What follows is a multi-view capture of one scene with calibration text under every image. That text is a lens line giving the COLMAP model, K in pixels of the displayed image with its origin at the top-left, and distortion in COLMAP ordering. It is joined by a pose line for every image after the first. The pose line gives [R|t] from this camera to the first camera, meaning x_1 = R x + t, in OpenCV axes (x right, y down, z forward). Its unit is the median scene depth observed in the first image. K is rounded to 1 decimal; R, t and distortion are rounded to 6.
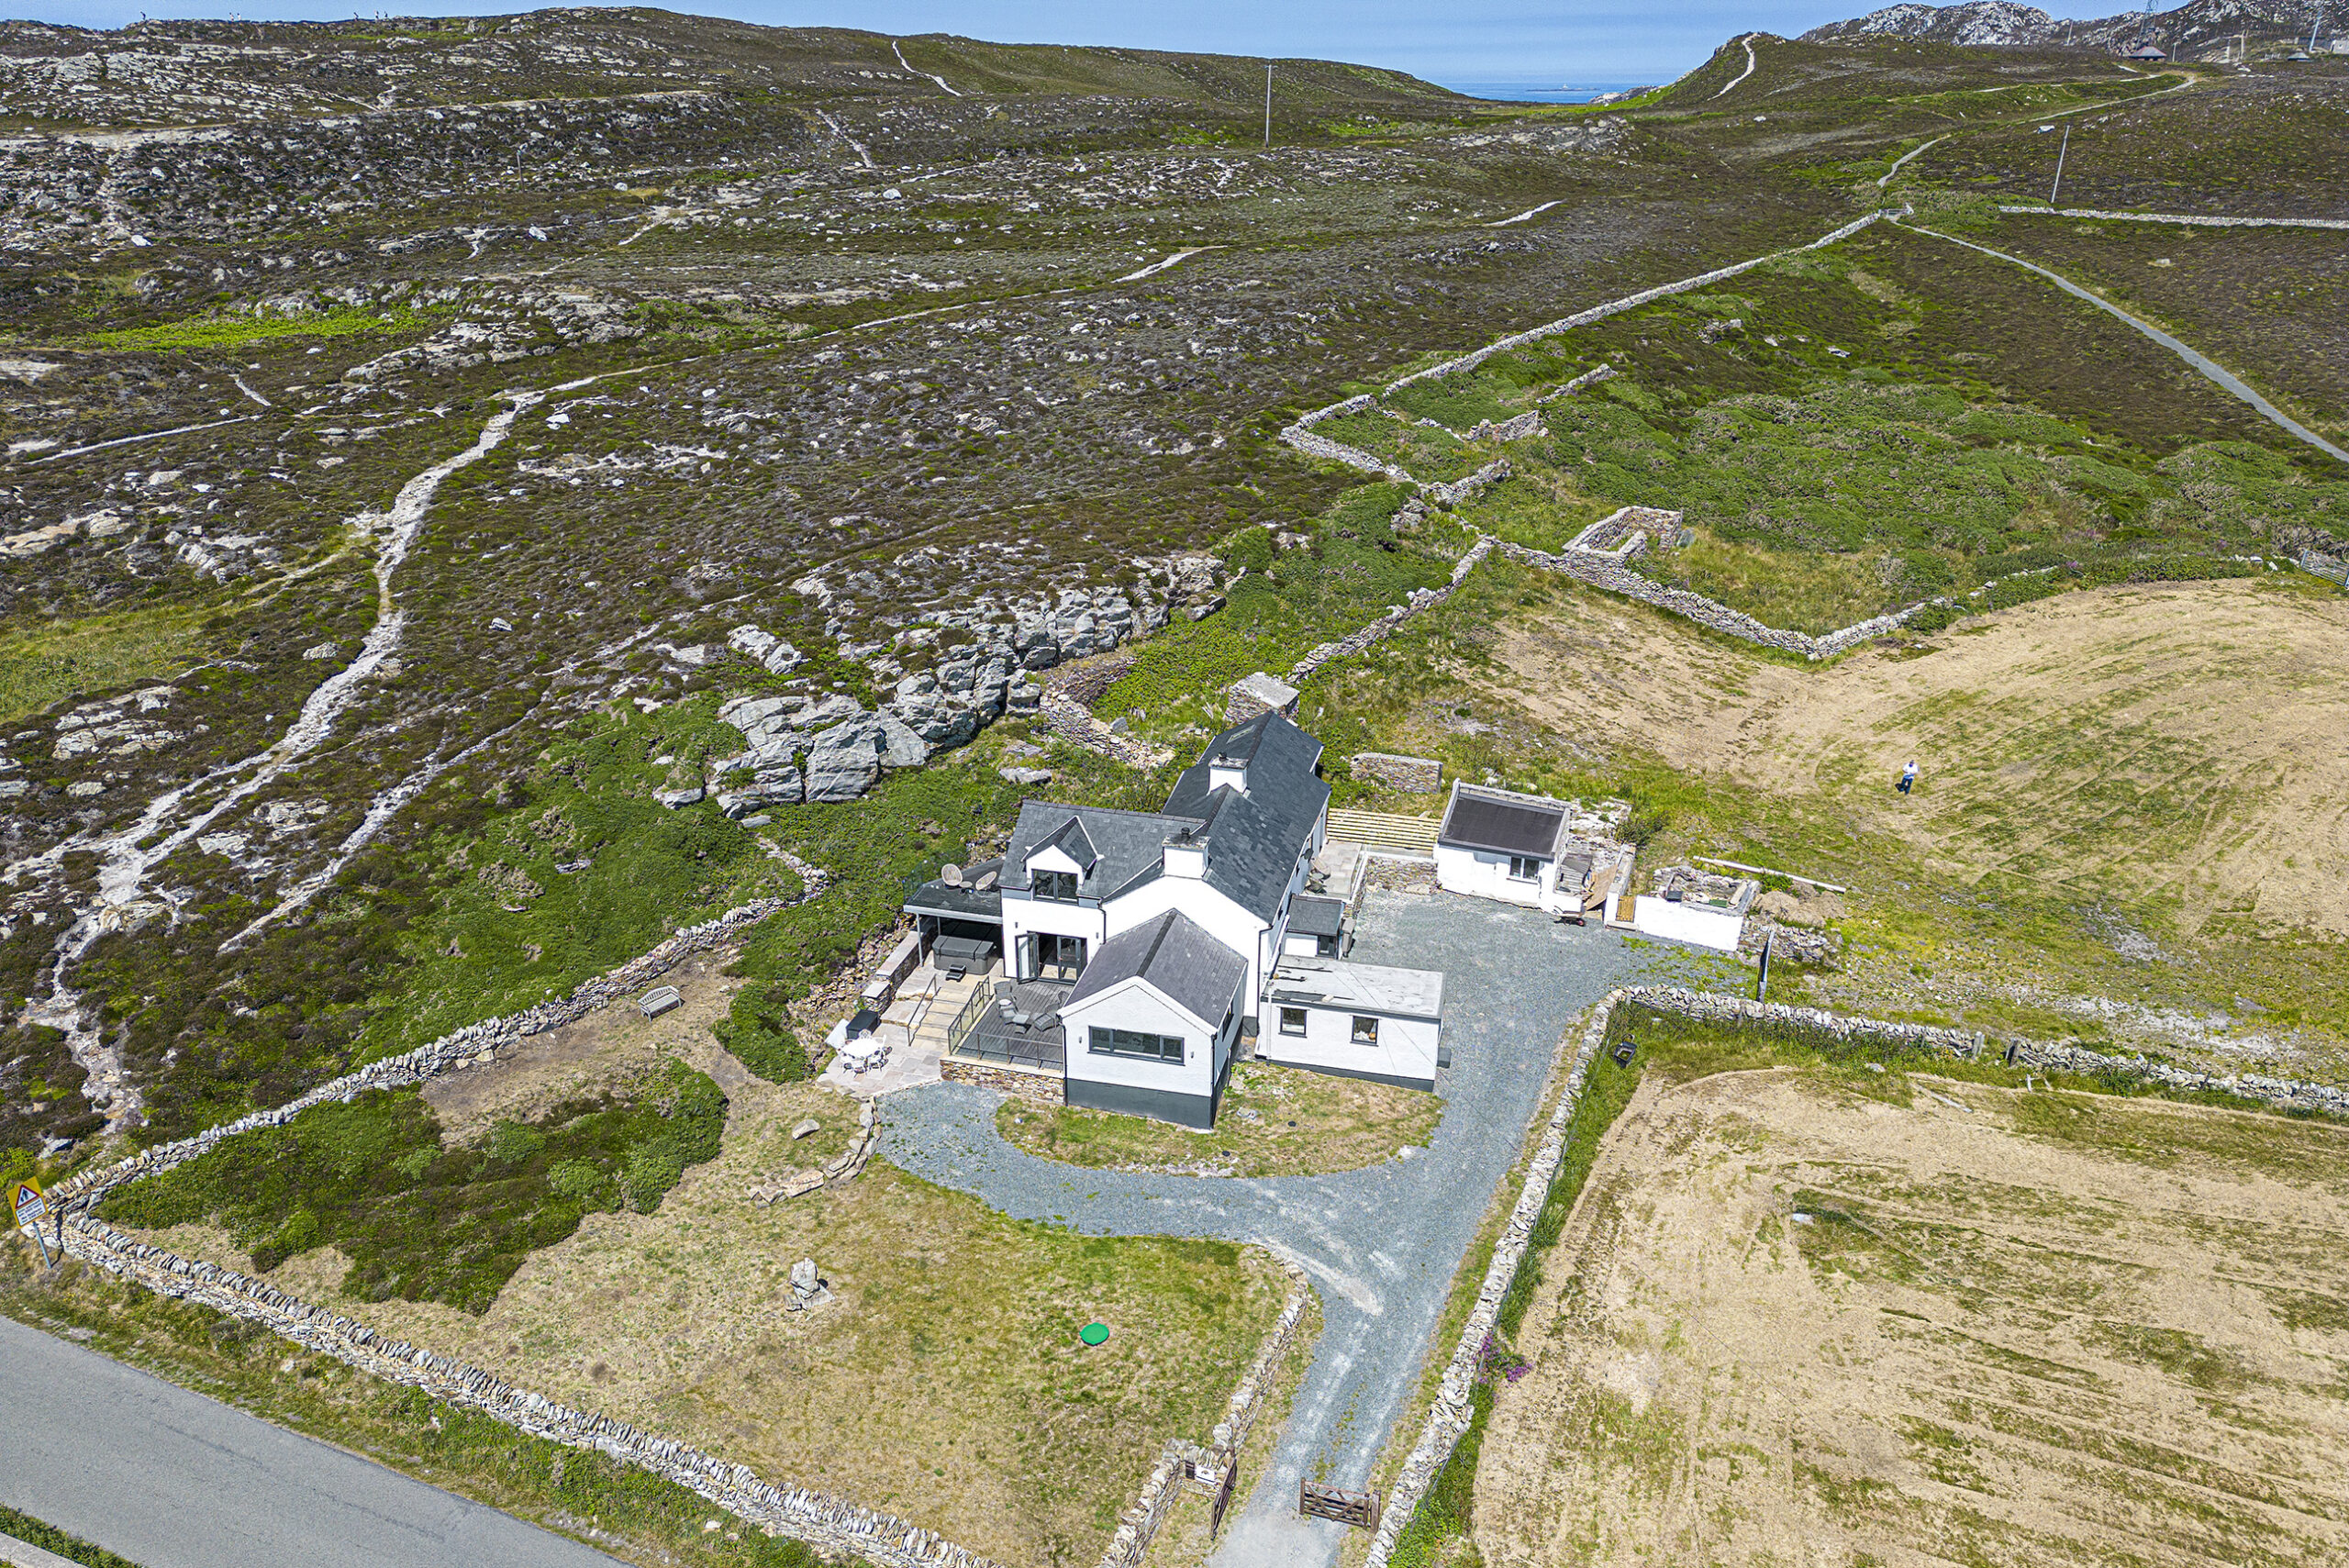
lens RADIAL K [[1628.8, 0, 1171.6], [0, 1628.8, 891.4], [0, 0, 1]] dist [0.068956, -0.064944]
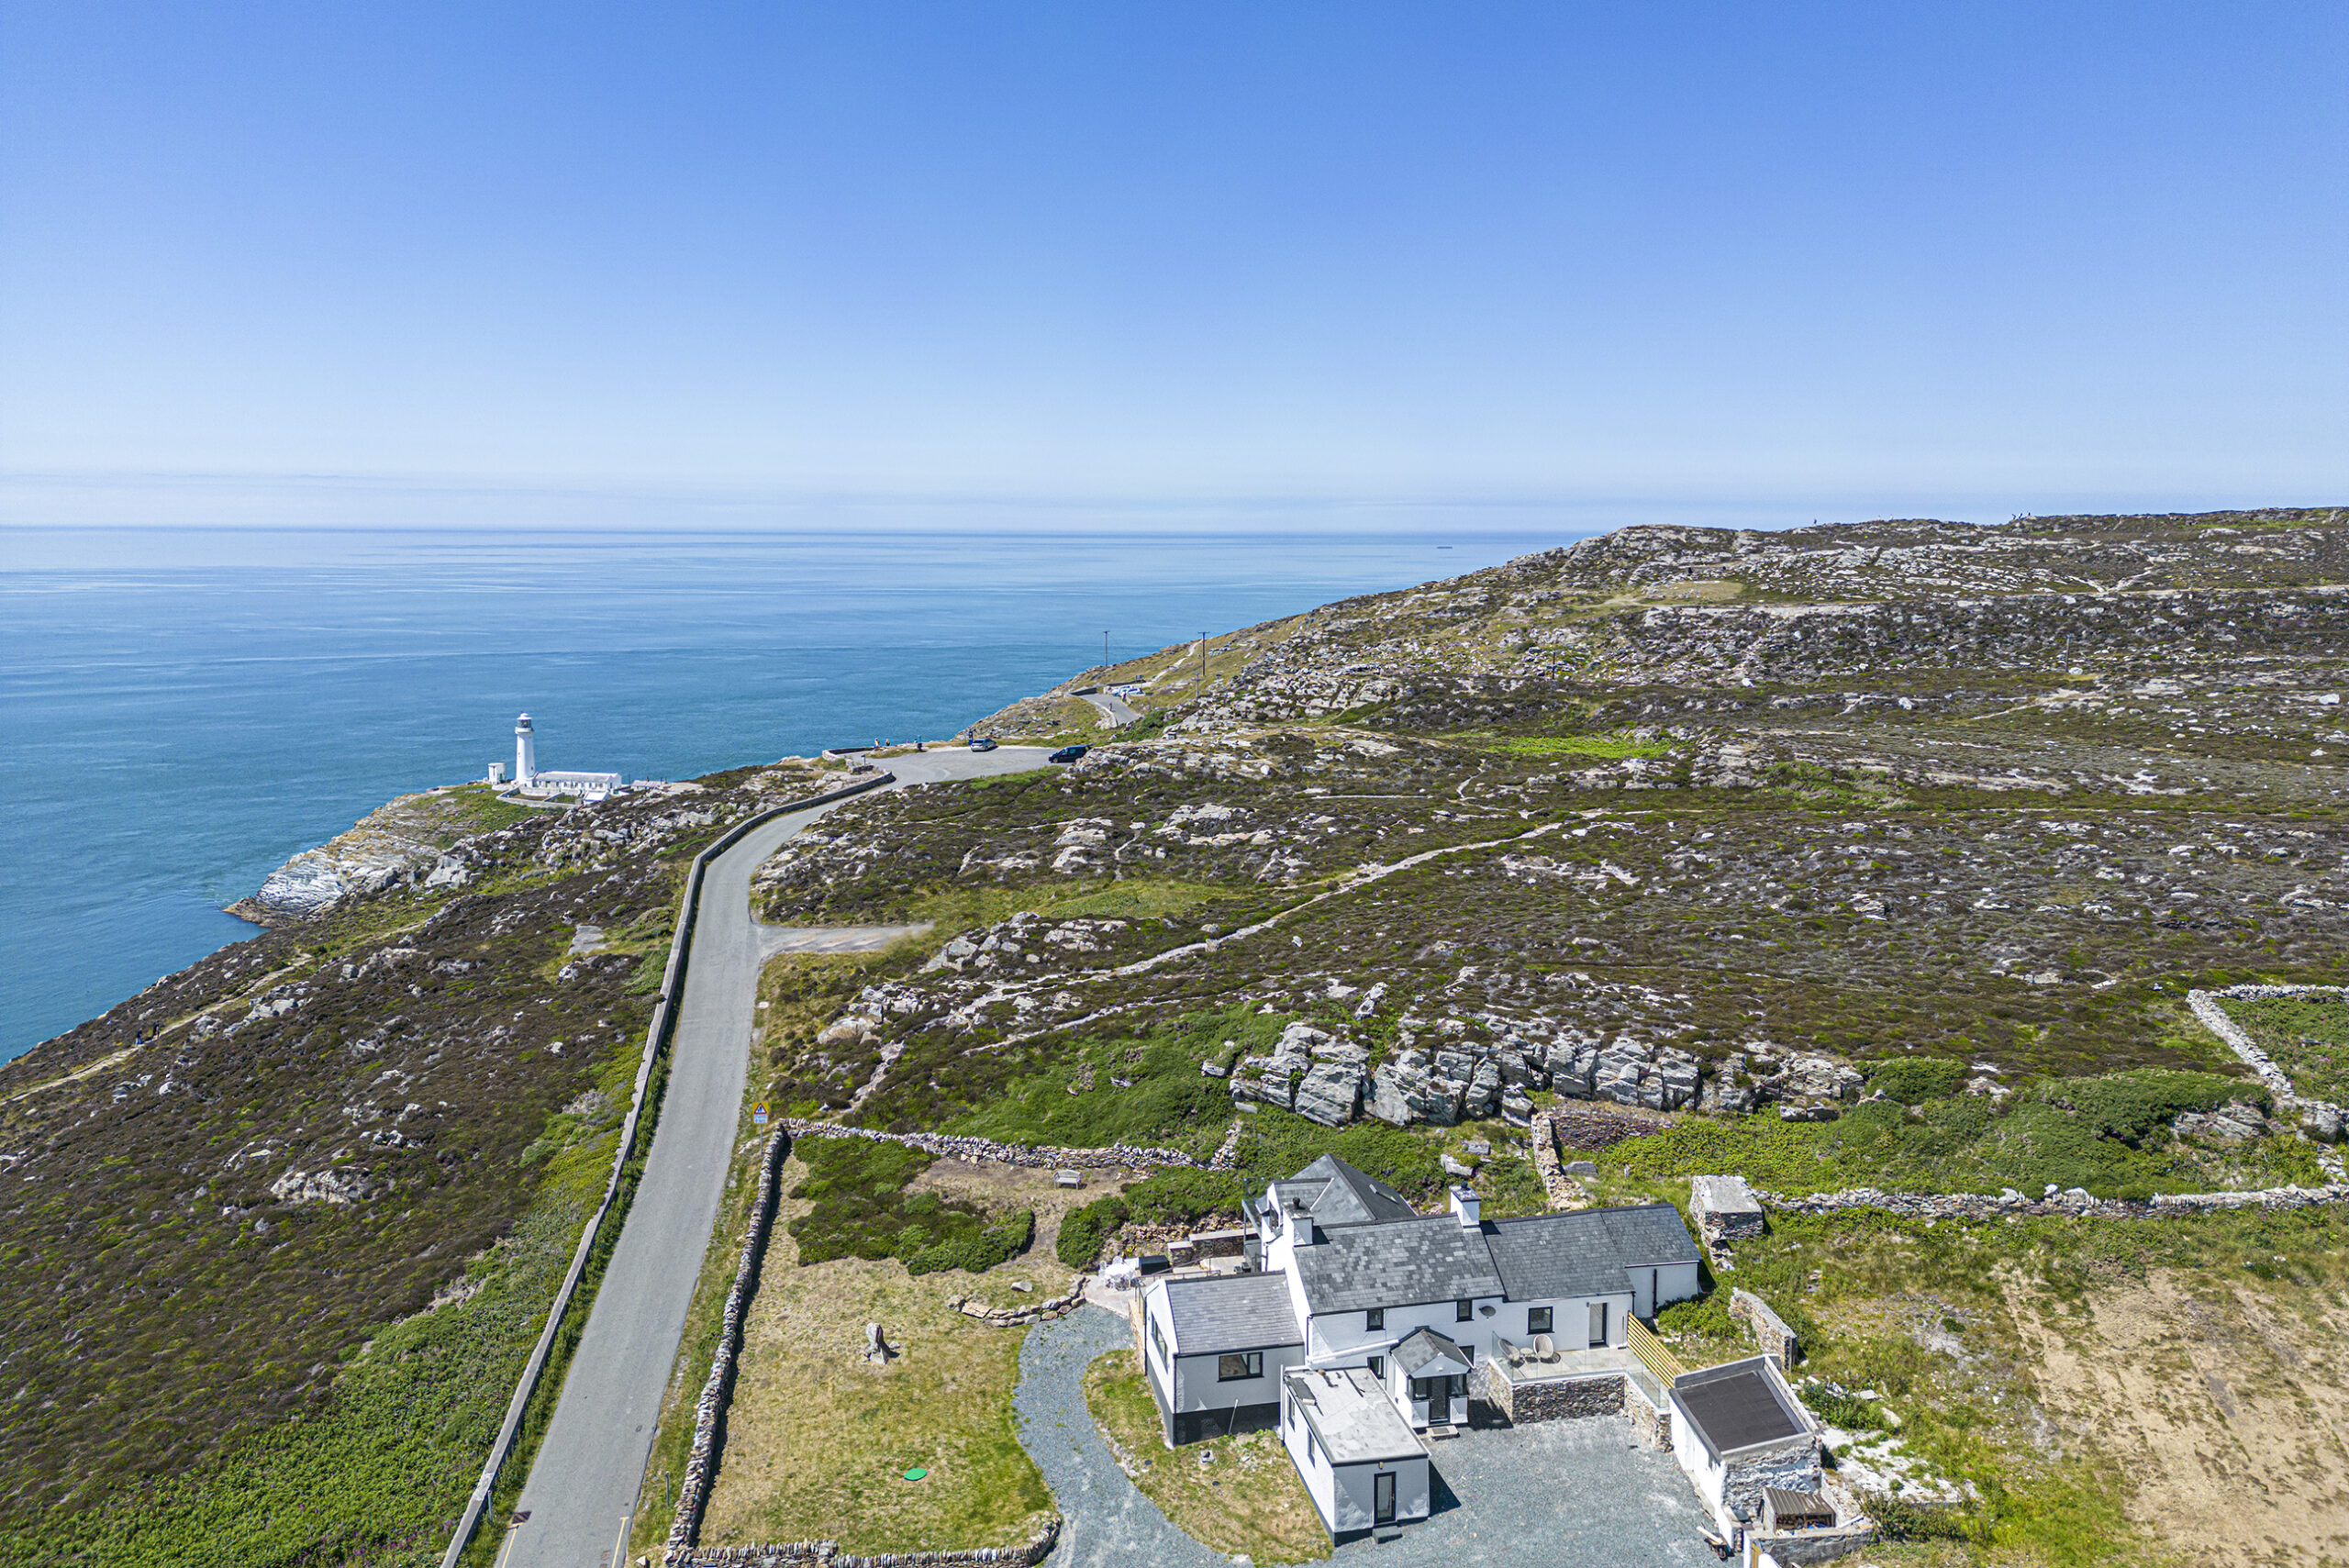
lens RADIAL K [[1626.1, 0, 1173.3], [0, 1626.1, 699.5], [0, 0, 1]] dist [0.070534, -0.068949]
pose [[0.437555, 0.093213, -0.894347, 0.811656], [-0.404172, 0.908864, -0.103014, -0.170727], [0.803237, 0.406544, 0.435352, 0.229248]]
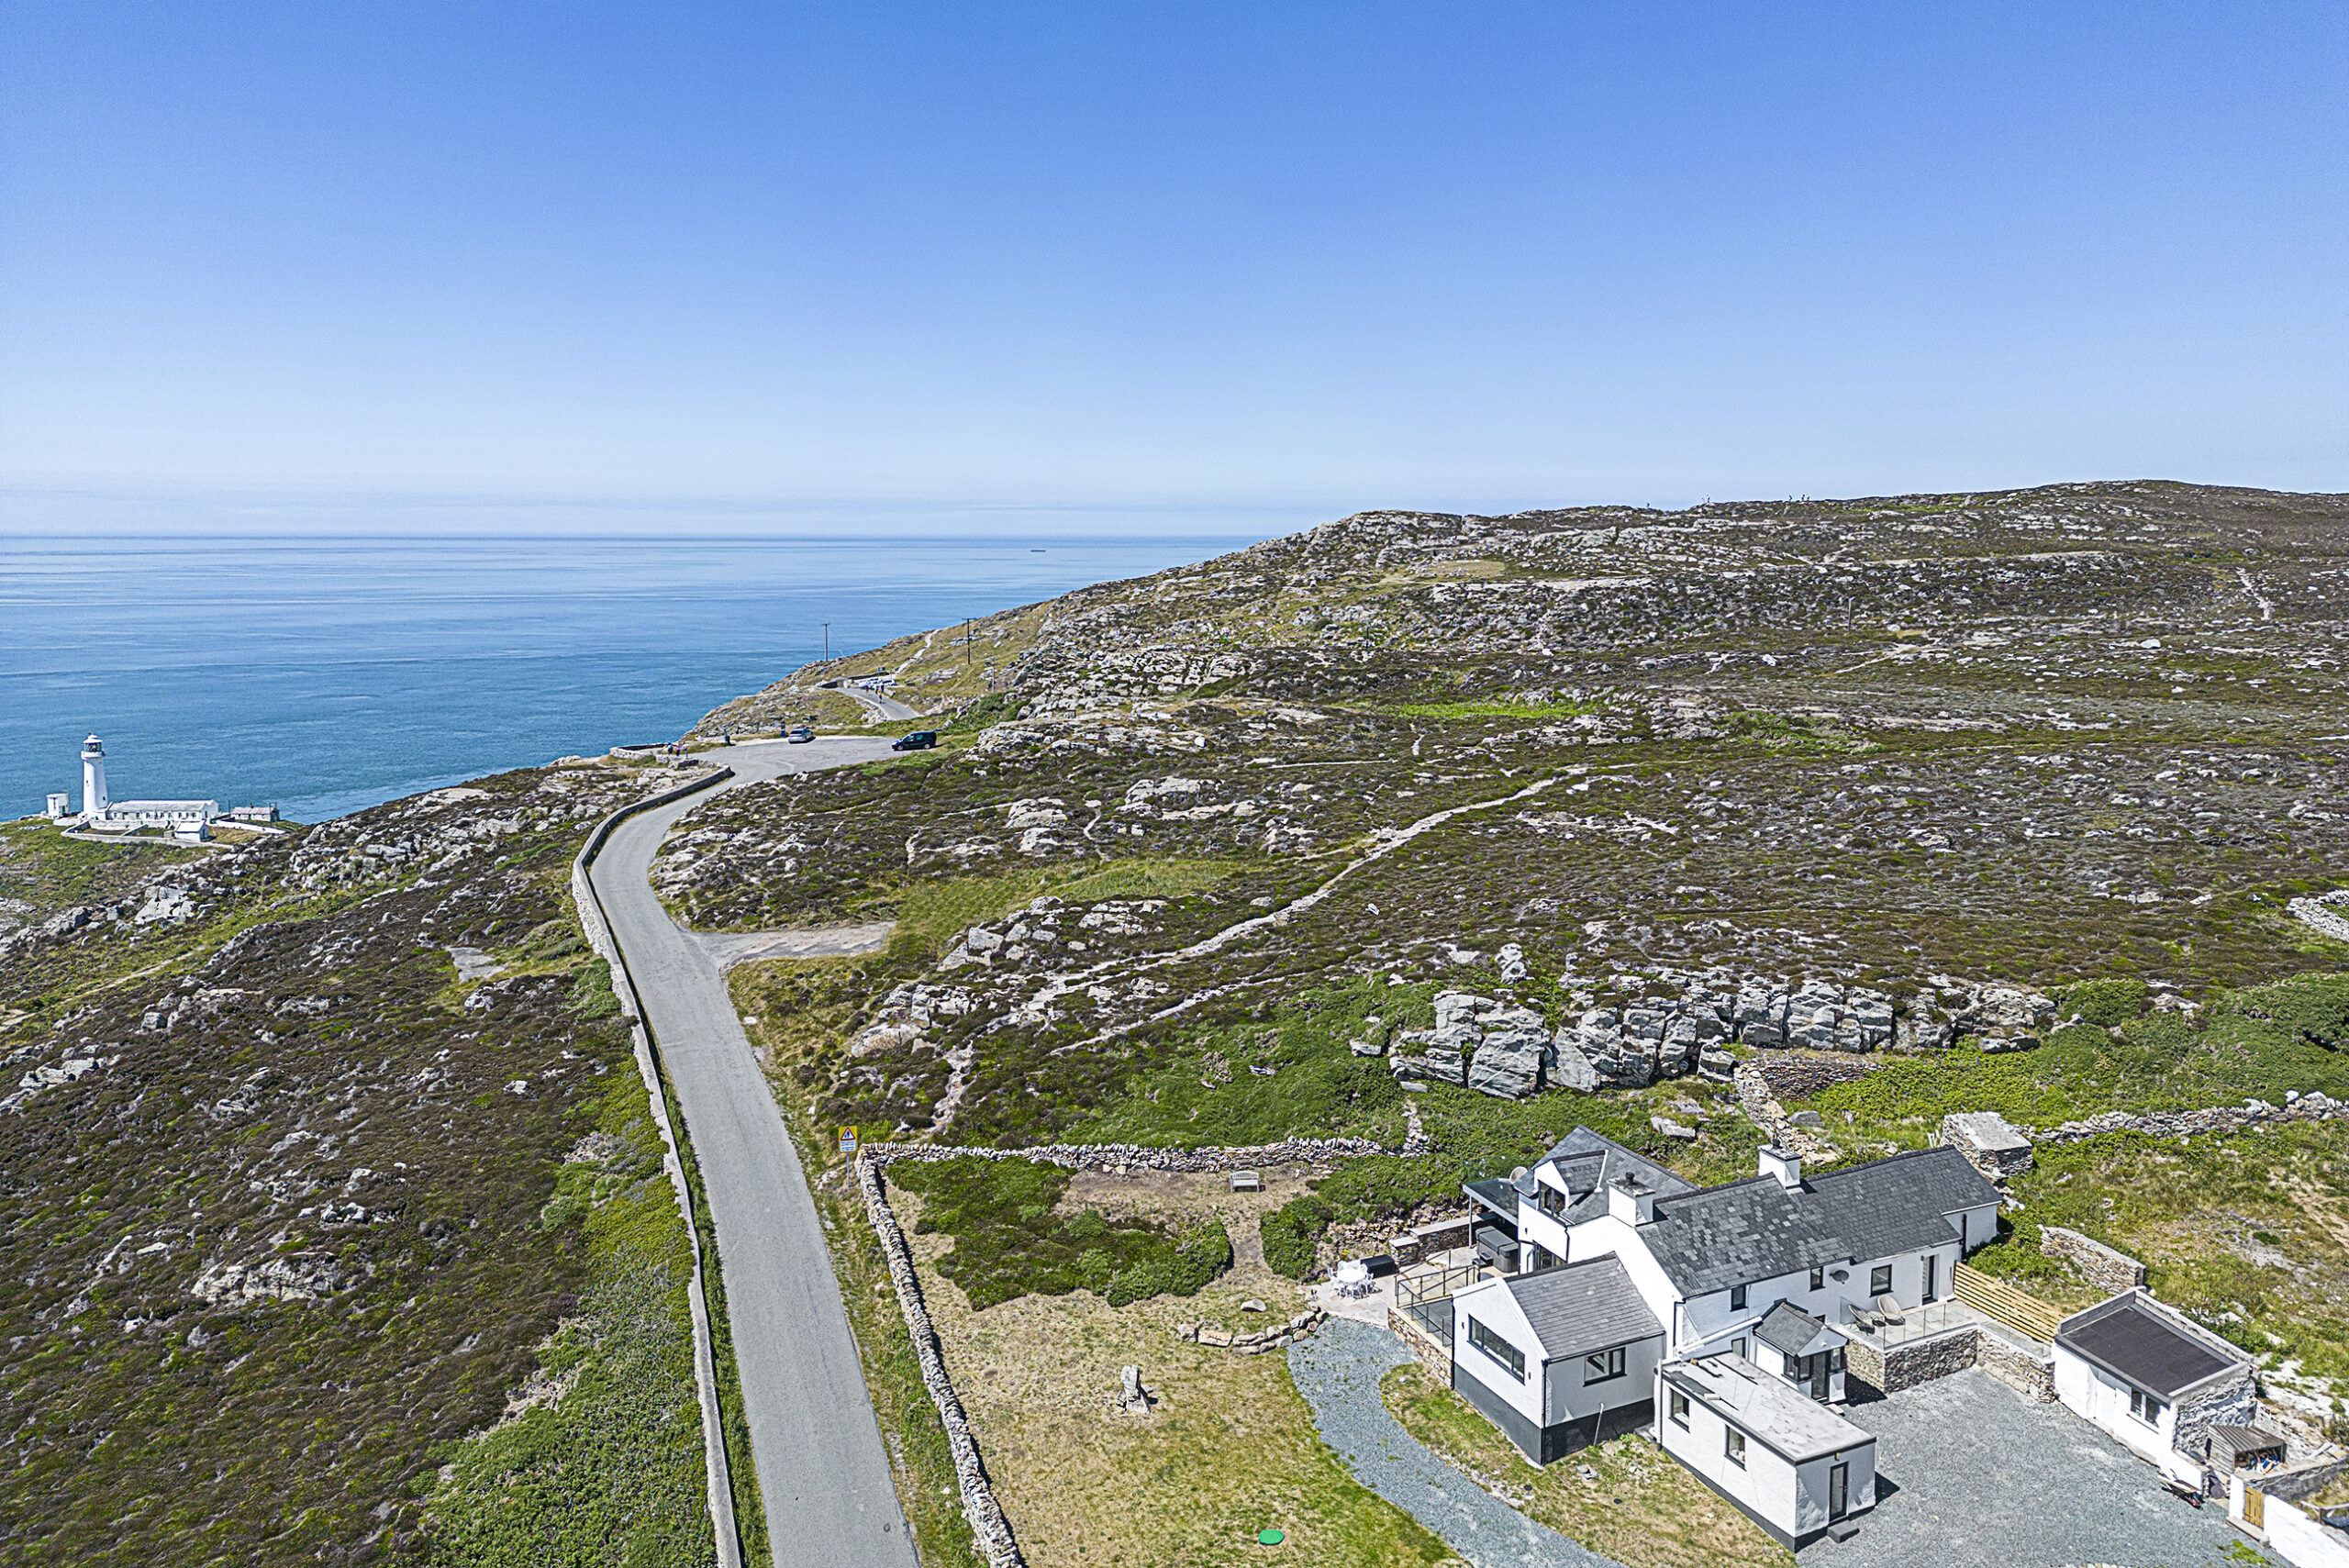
lens RADIAL K [[1626.1, 0, 1173.3], [0, 1626.1, 699.5], [0, 0, 1]] dist [0.070534, -0.068949]
pose [[0.629820, 0.077321, -0.772883, 0.508350], [-0.345877, 0.918856, -0.189930, -0.013754], [0.695482, 0.386944, 0.605457, 0.034318]]
